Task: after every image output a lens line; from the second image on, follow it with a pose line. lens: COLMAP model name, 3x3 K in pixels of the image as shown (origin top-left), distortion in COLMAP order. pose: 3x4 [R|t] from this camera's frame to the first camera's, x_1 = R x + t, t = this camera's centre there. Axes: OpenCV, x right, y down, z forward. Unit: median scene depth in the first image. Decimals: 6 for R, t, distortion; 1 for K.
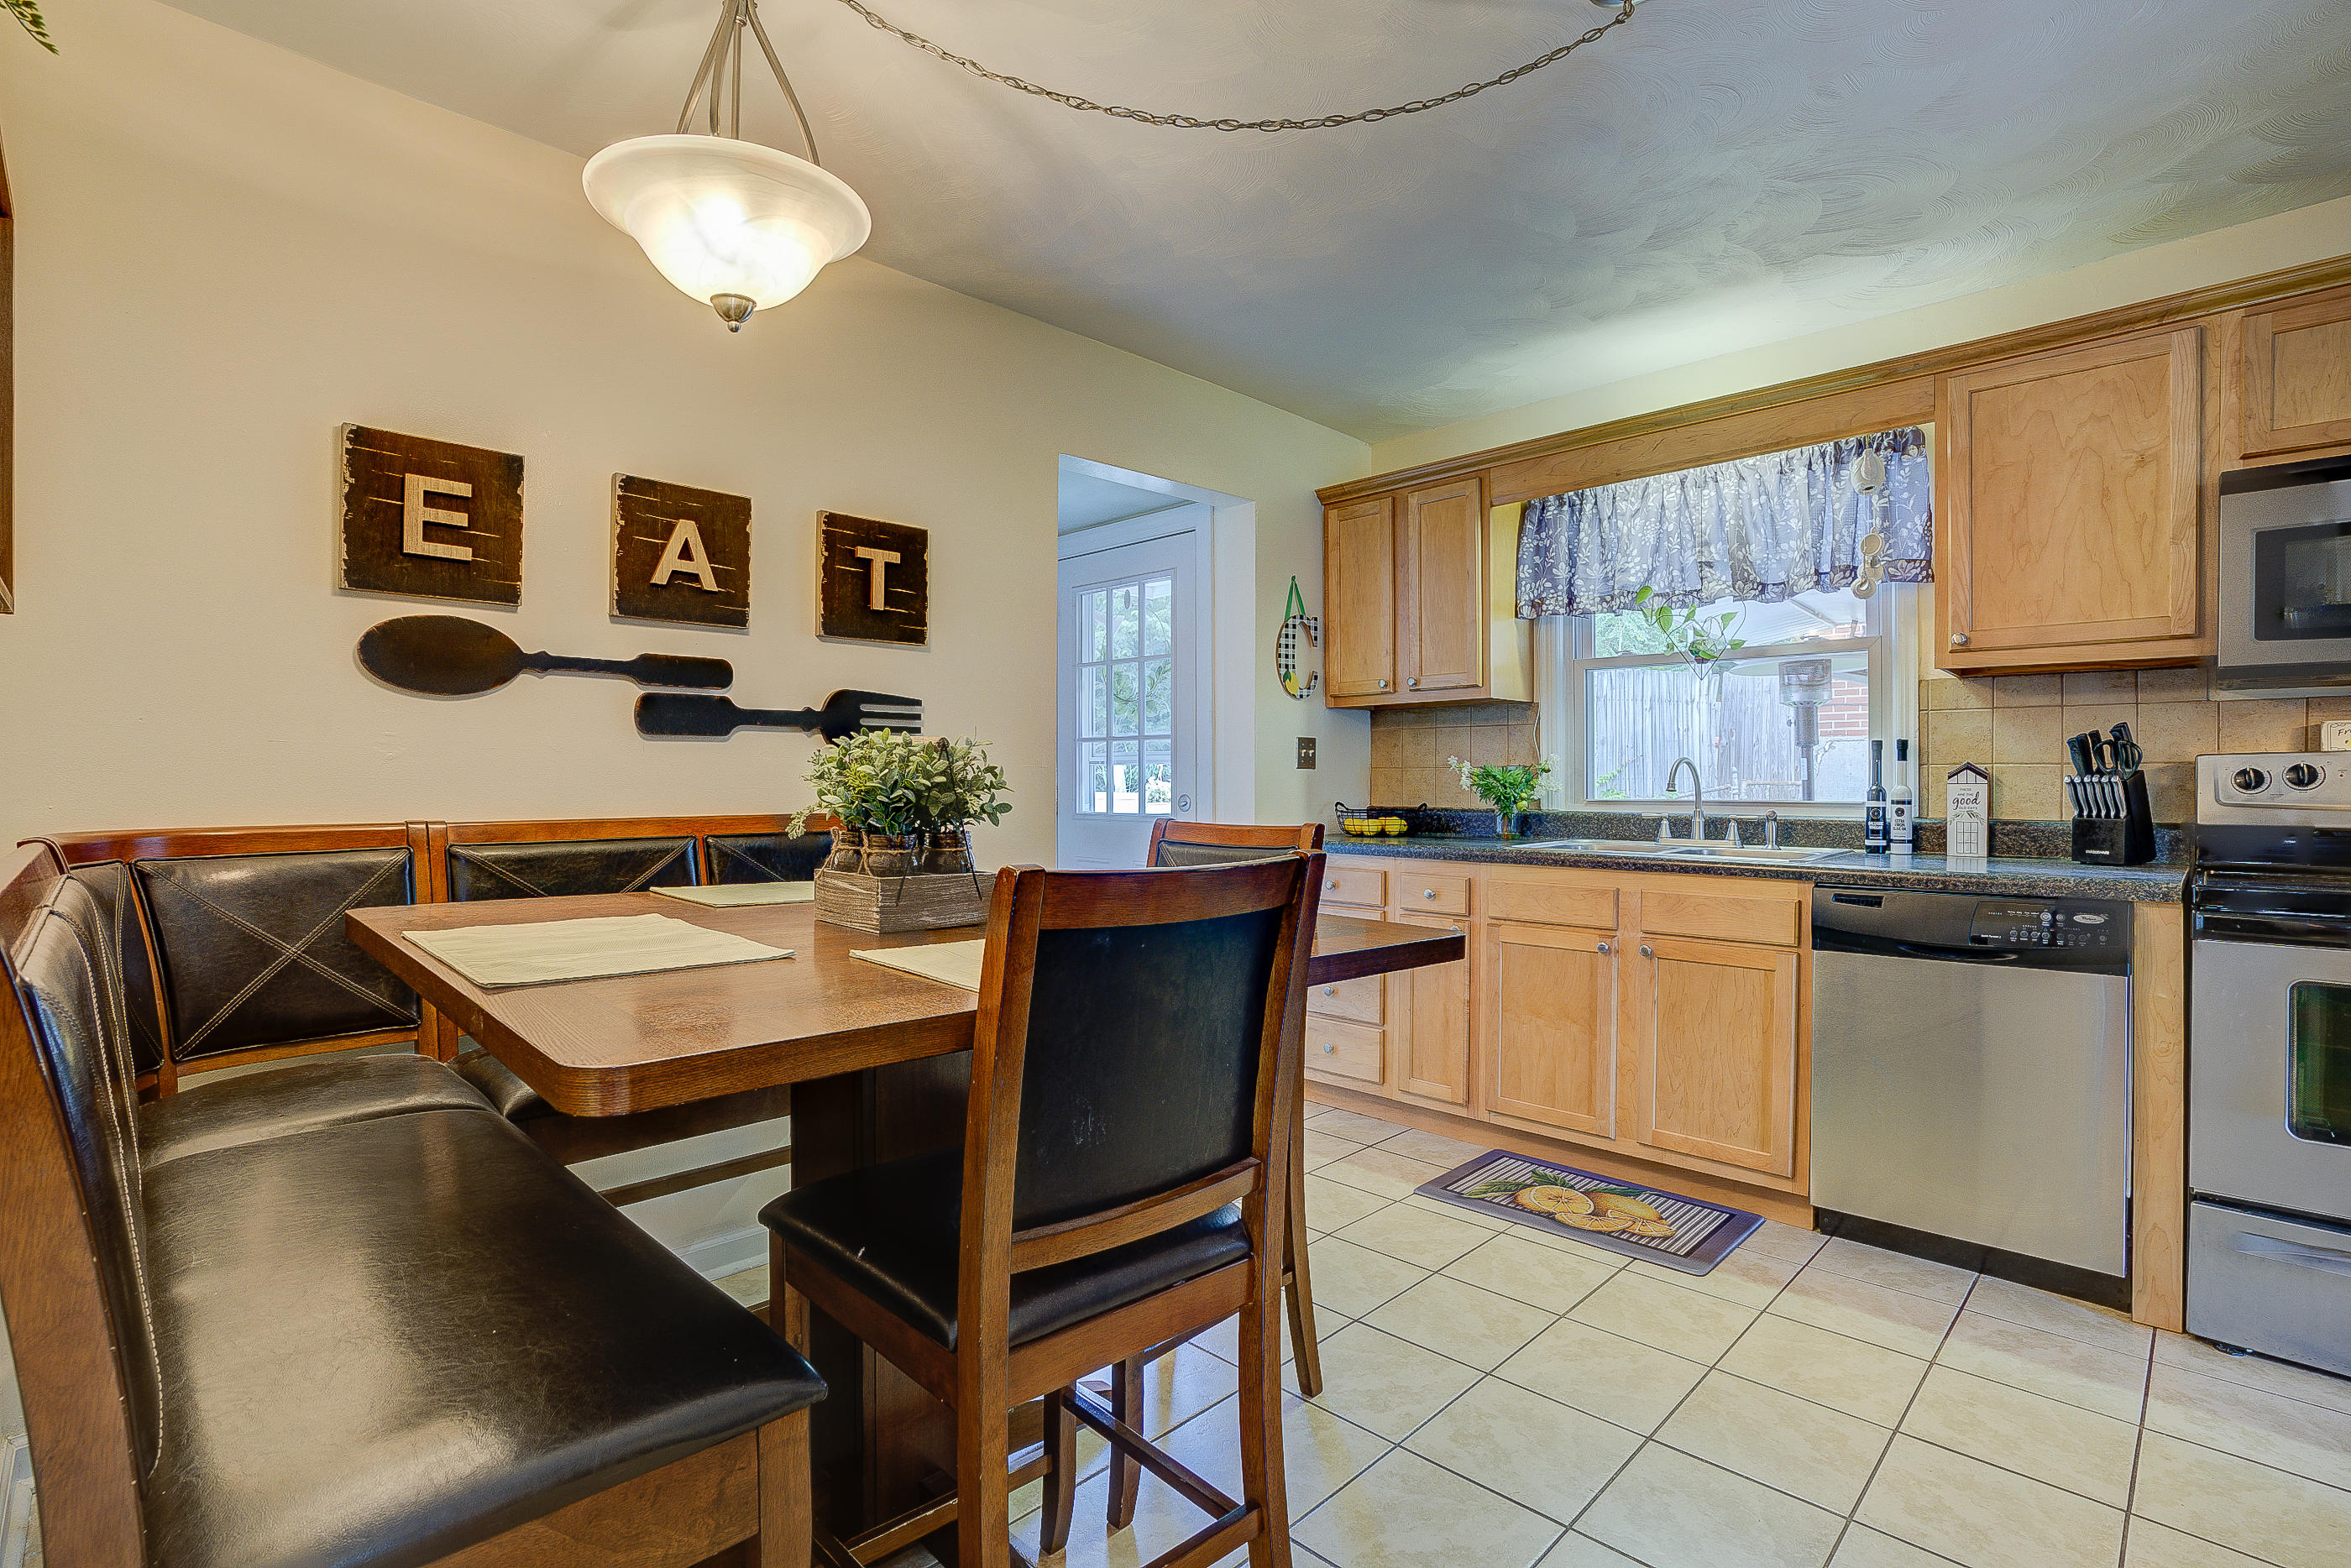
lens RADIAL K [[1088.7, 0, 1176.4], [0, 1088.7, 788.9], [0, 0, 1]] dist [-0.050771, 0.013628]
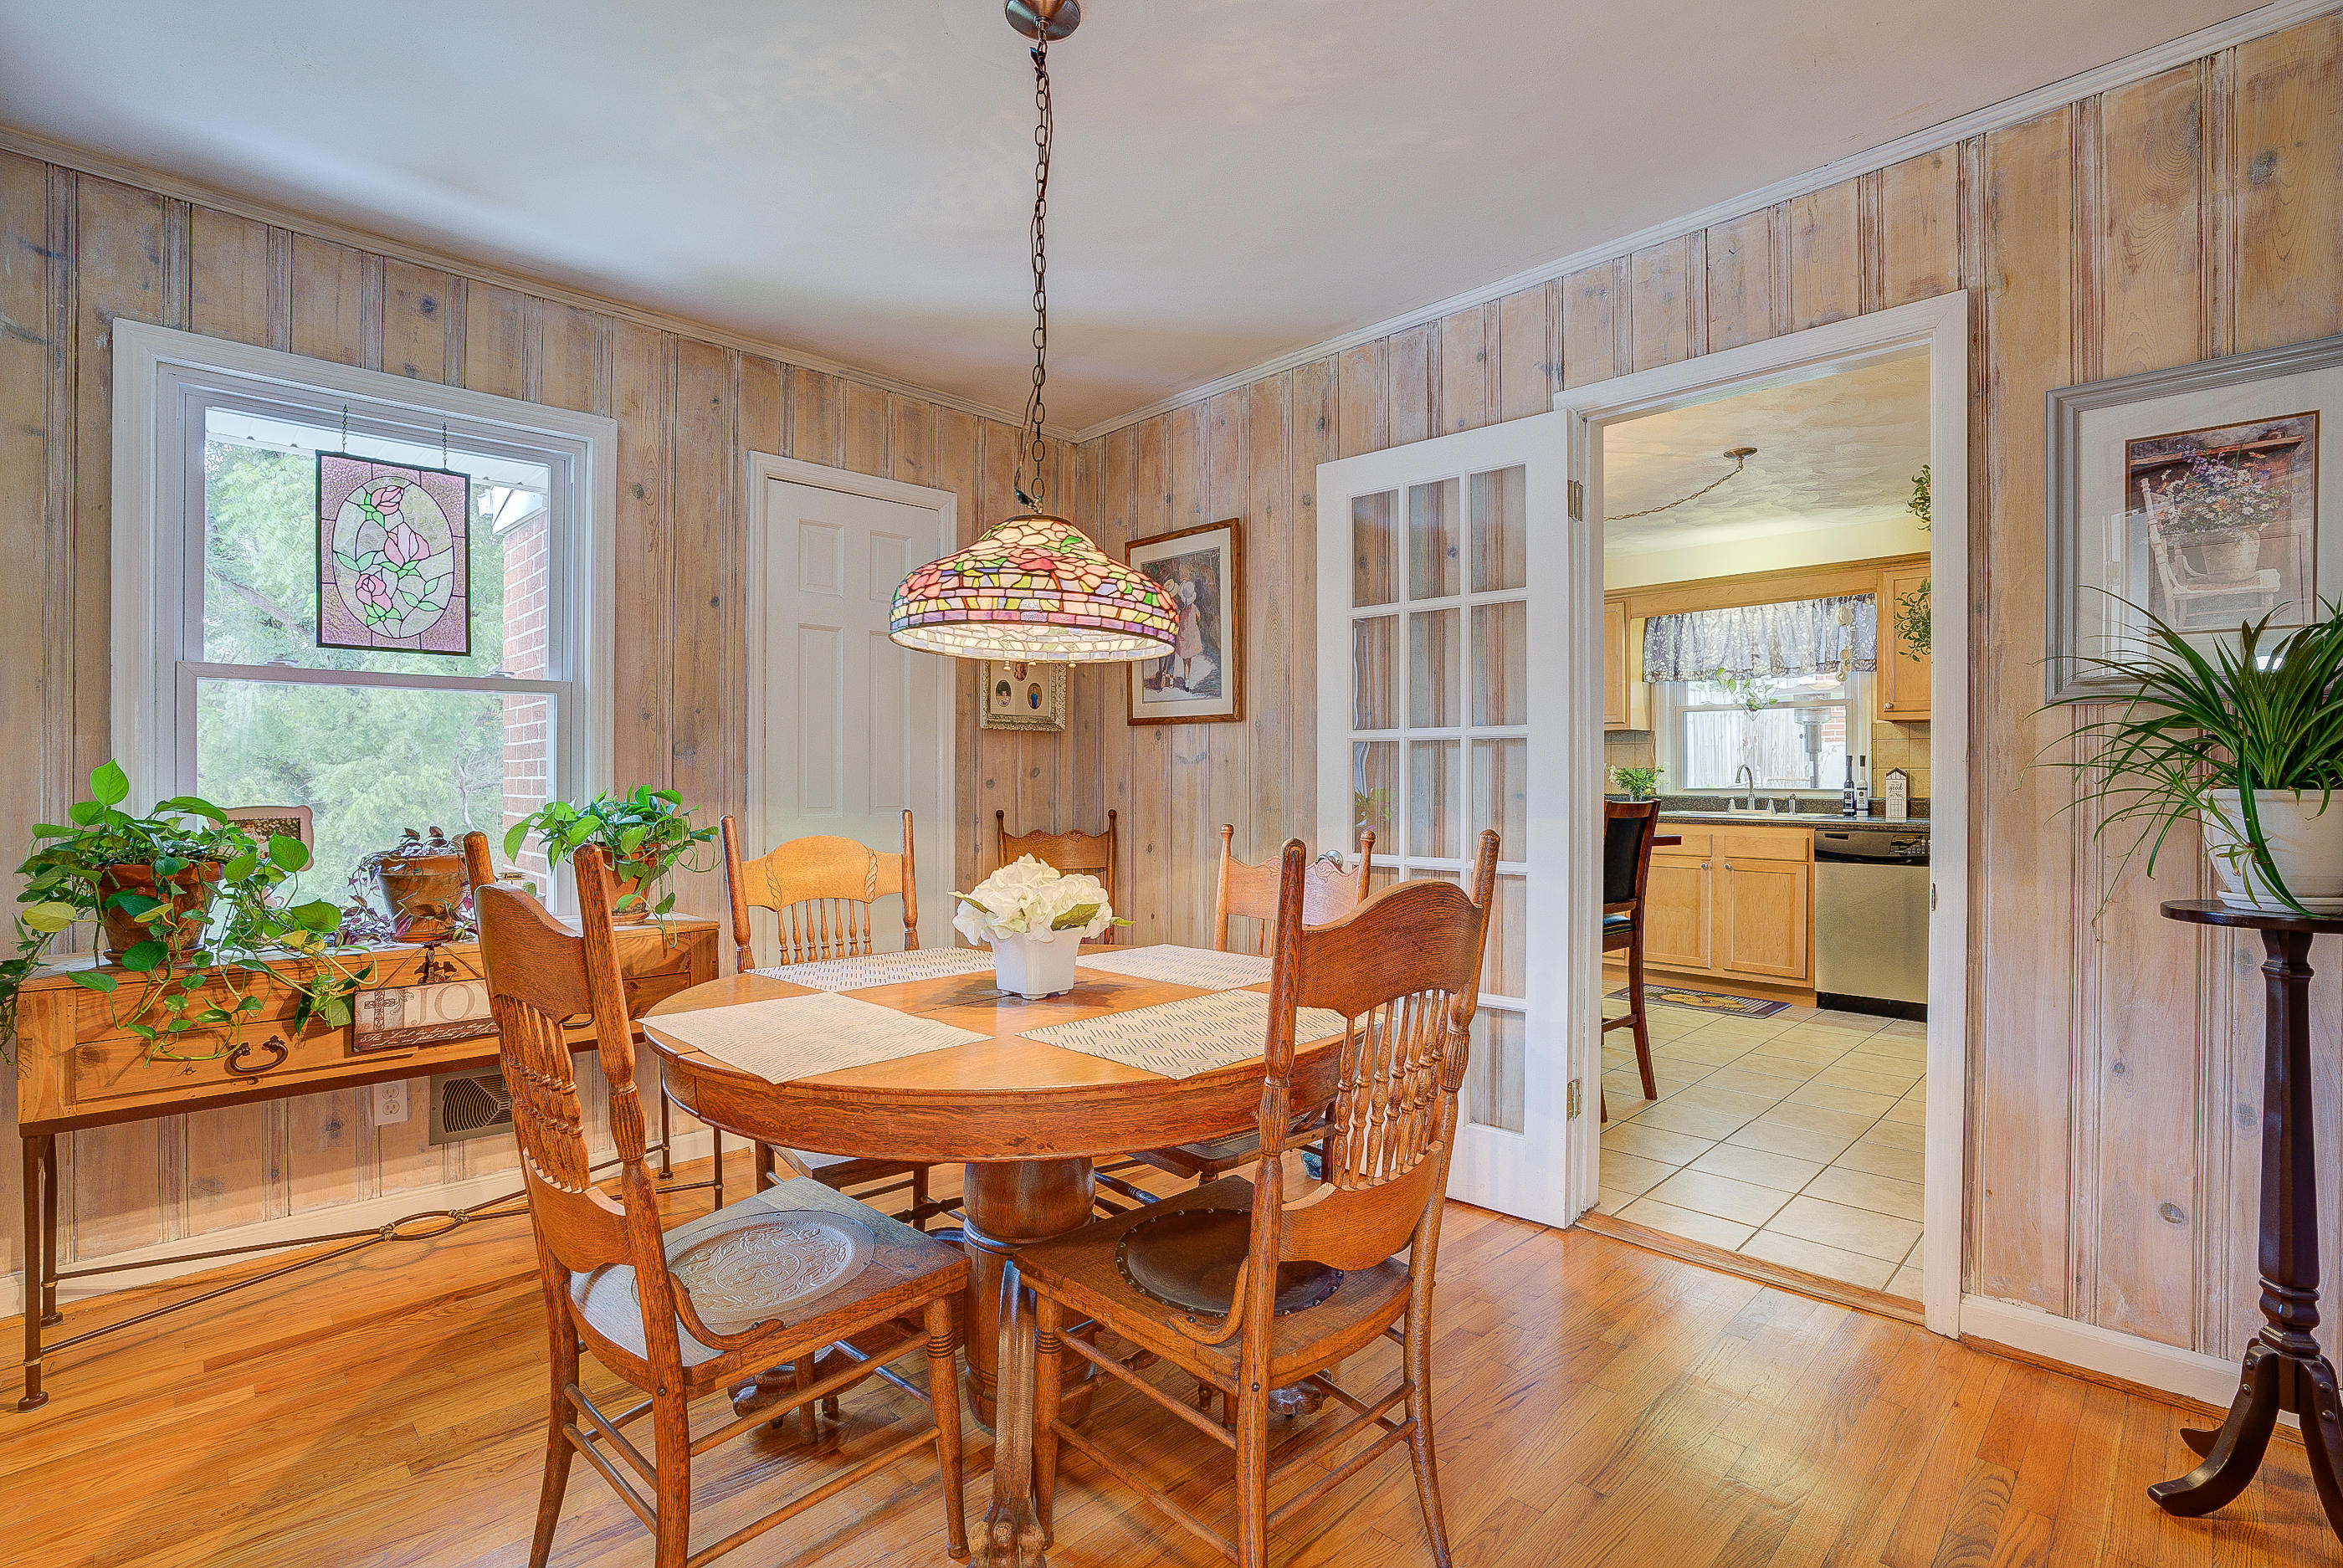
lens RADIAL K [[1085.1, 0, 1182.7], [0, 1085.1, 779.1], [0, 0, 1]] dist [-0.050771, 0.013628]
pose [[0.999994, -0.001069, -0.003372, -0.570003], [0.001055, 0.999991, -0.004169, 0.002887], [0.003377, 0.004165, 0.999986, -0.982055]]
